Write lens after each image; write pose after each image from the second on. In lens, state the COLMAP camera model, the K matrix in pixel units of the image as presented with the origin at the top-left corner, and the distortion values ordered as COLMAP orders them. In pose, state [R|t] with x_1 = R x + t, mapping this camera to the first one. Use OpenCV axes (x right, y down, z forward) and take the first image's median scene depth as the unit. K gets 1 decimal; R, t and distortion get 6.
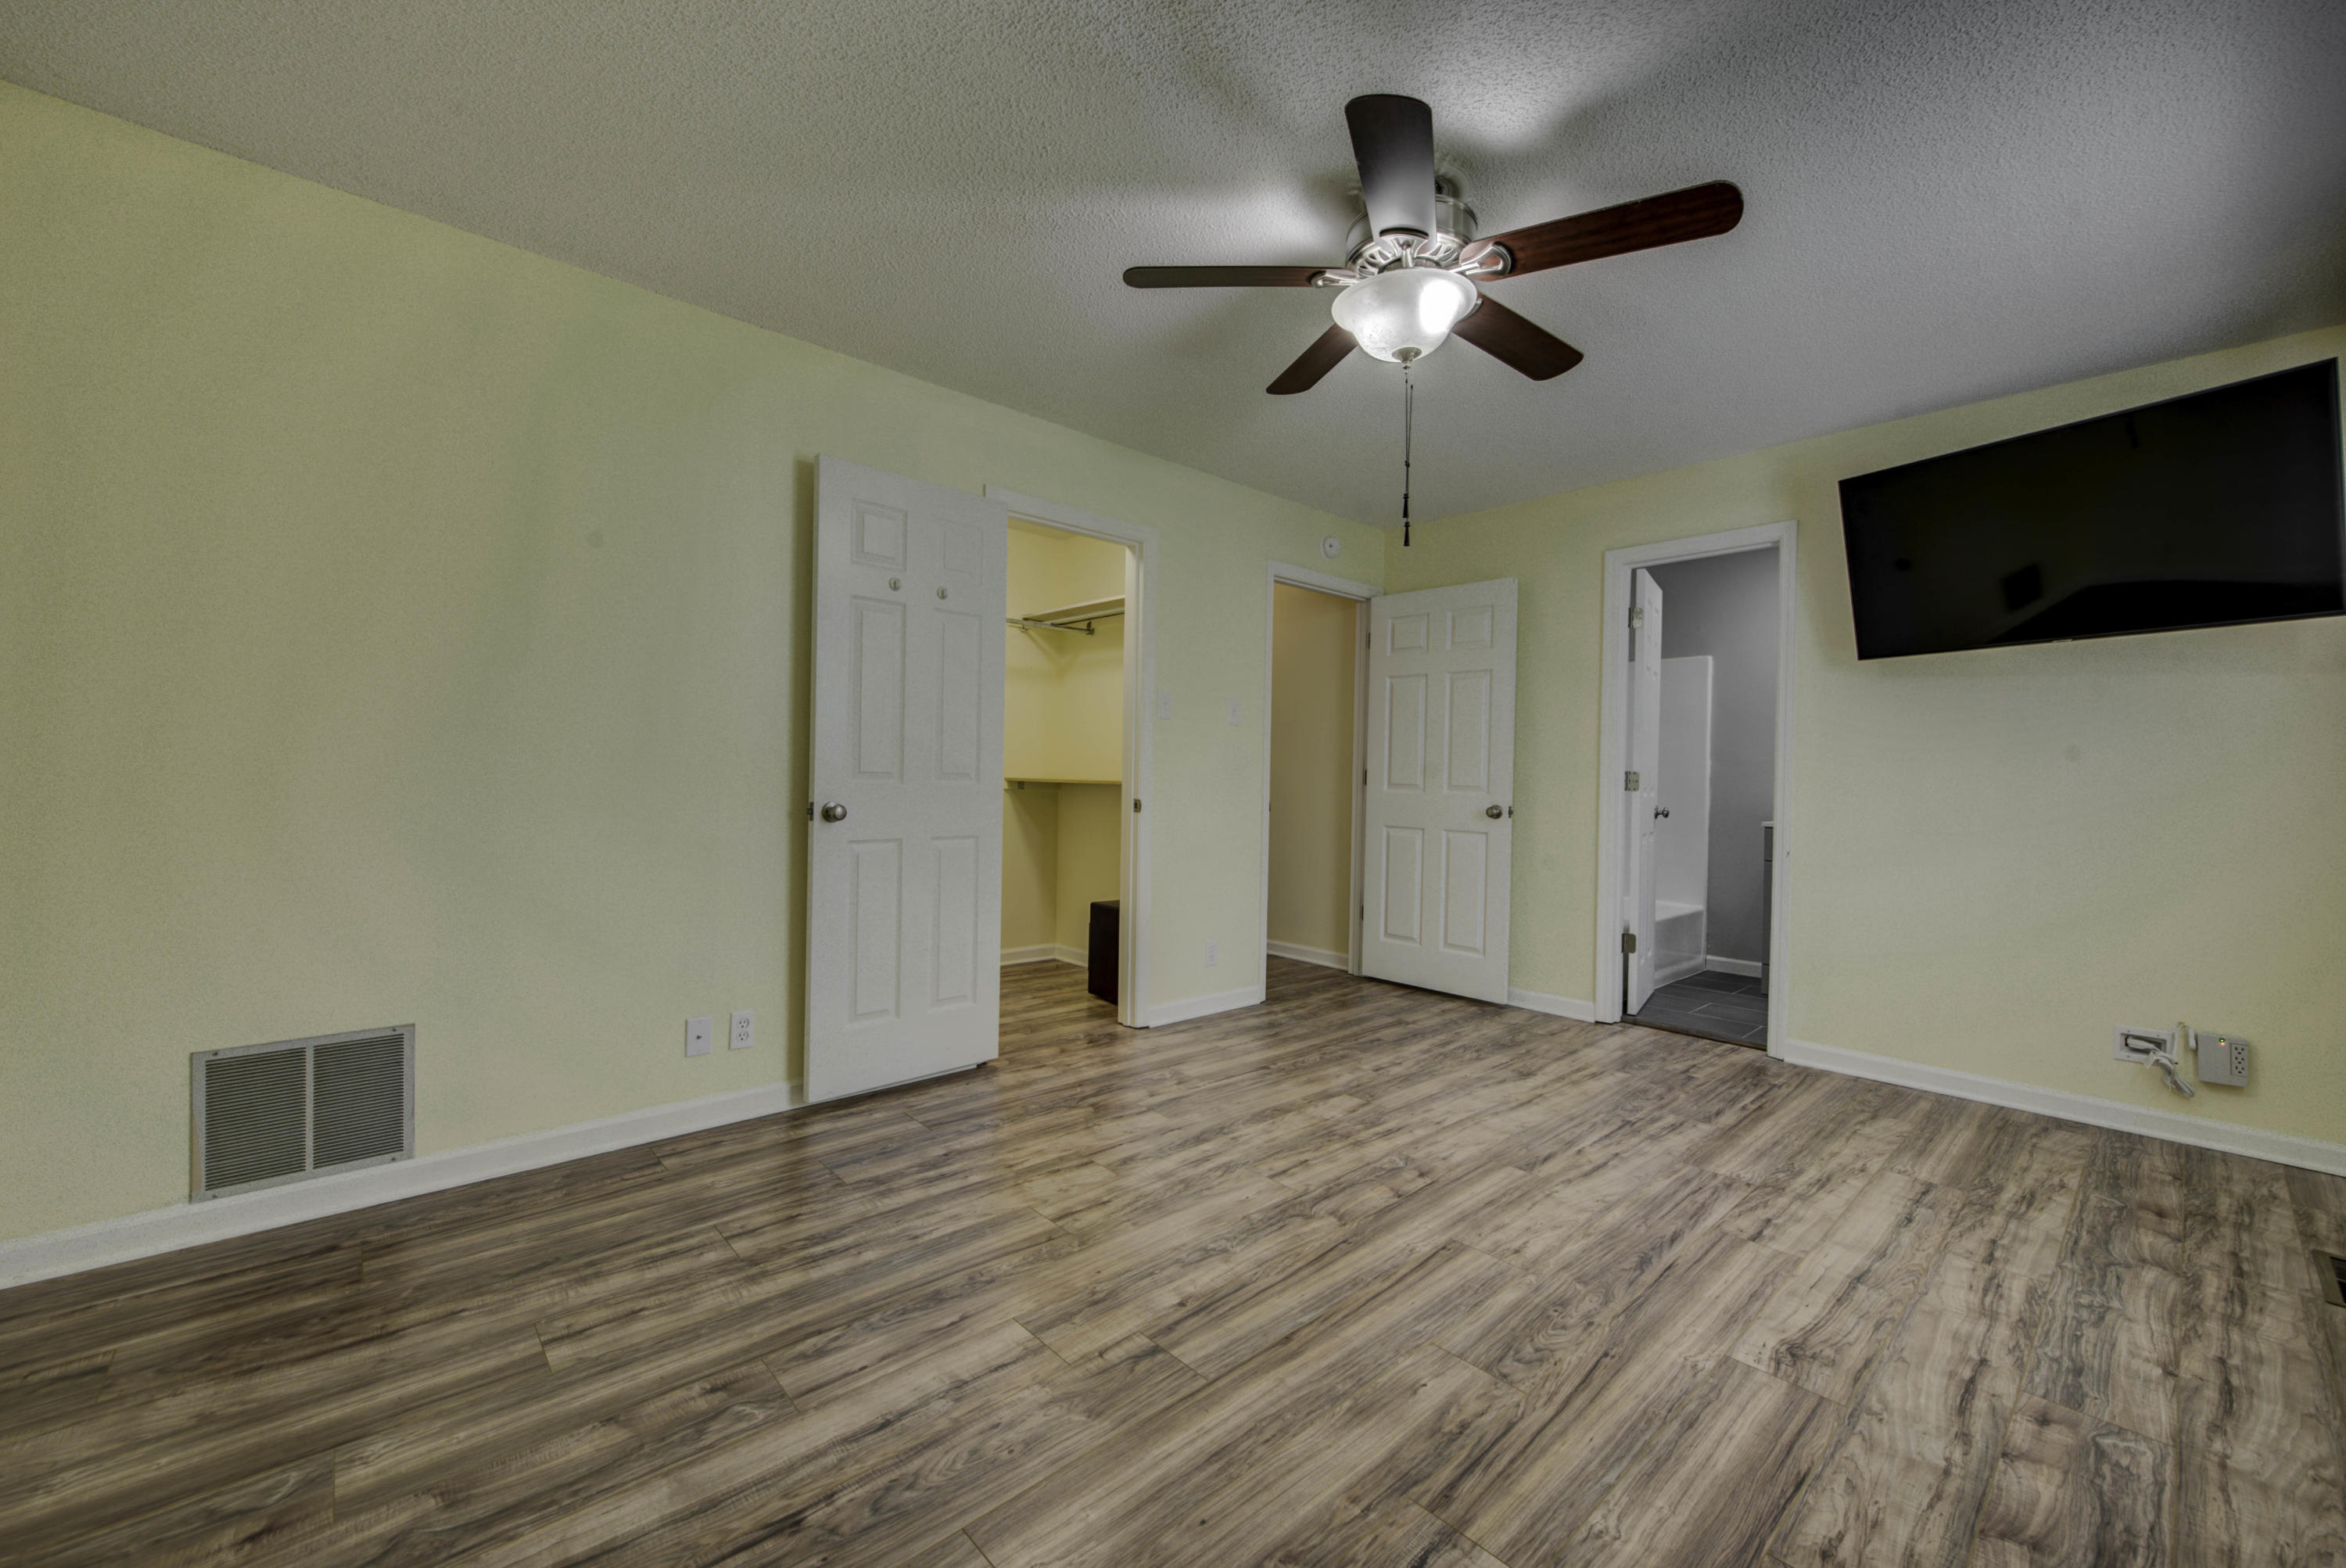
lens RADIAL K [[927.8, 0, 1184.1], [0, 927.8, 776.0], [0, 0, 1]] dist [-0.001522, -0.000391]
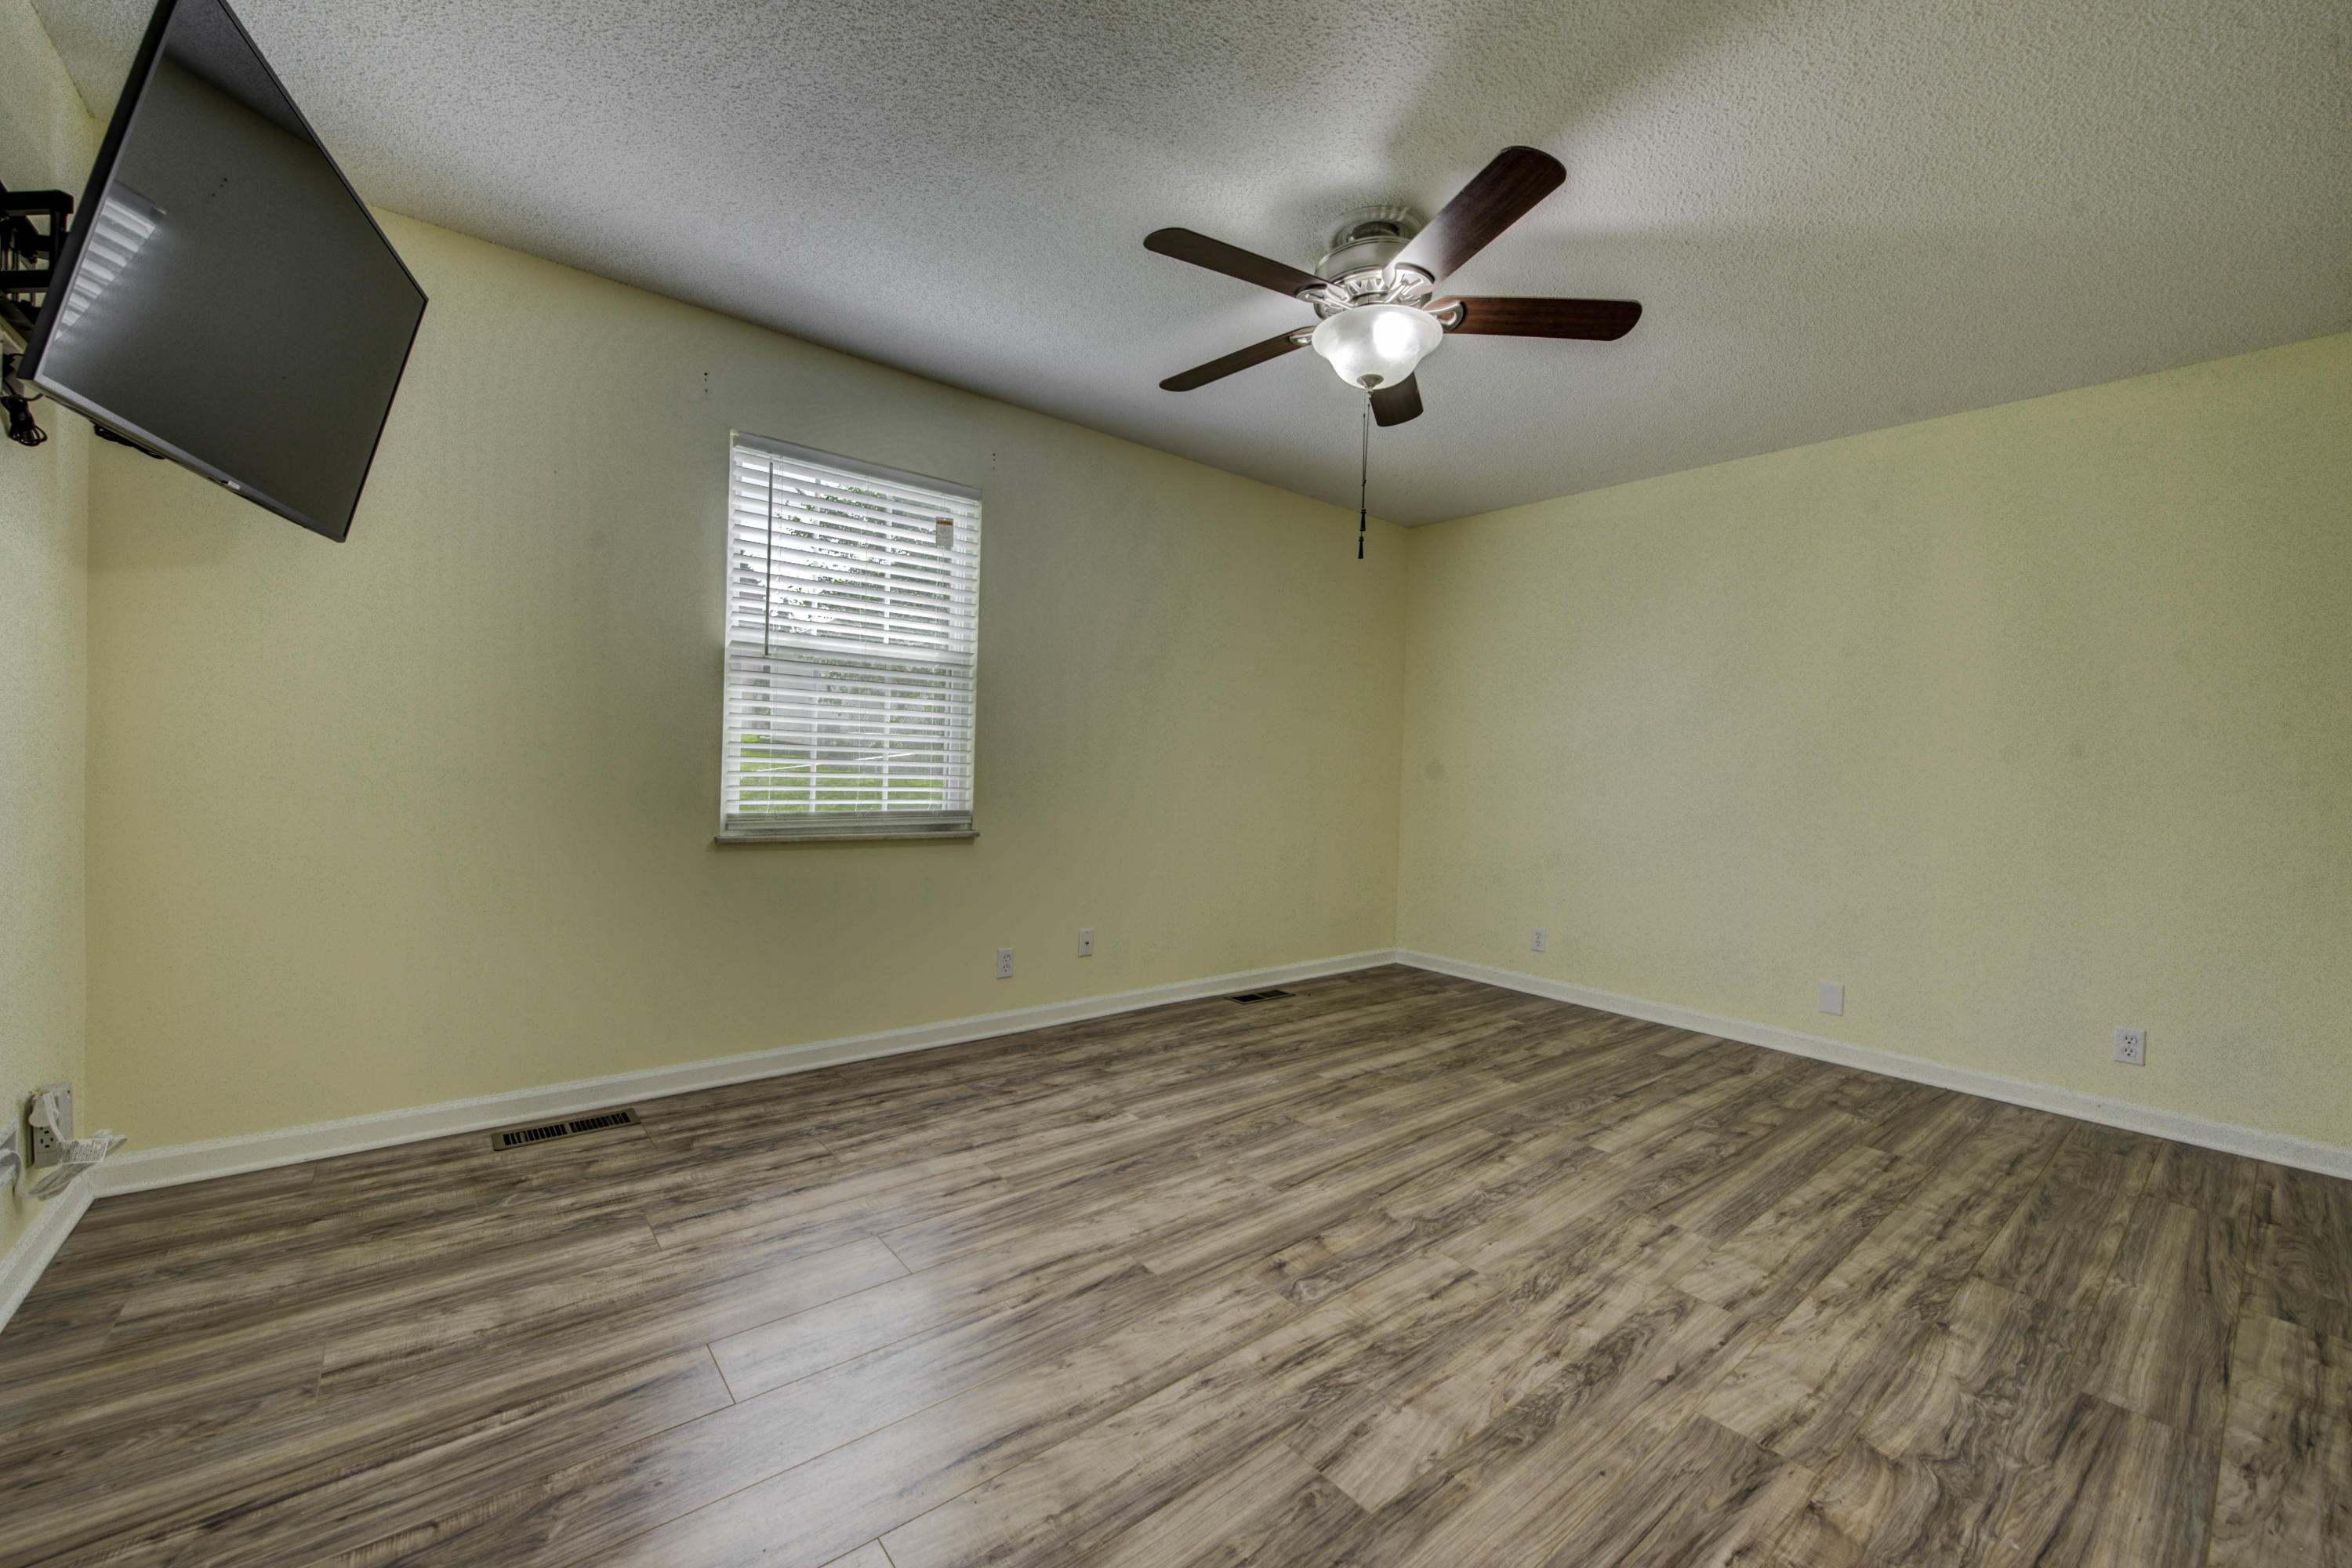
lens RADIAL K [[875.4, 0, 1176.0], [0, 875.4, 784.0], [0, 0, 1]] dist [-0.001386, -0.000101]
pose [[-0.996054, -0.052164, 0.071807, 0.362457], [-0.050418, 0.998392, 0.025925, 0.003791], [-0.073044, 0.022203, -0.997082, 2.017600]]
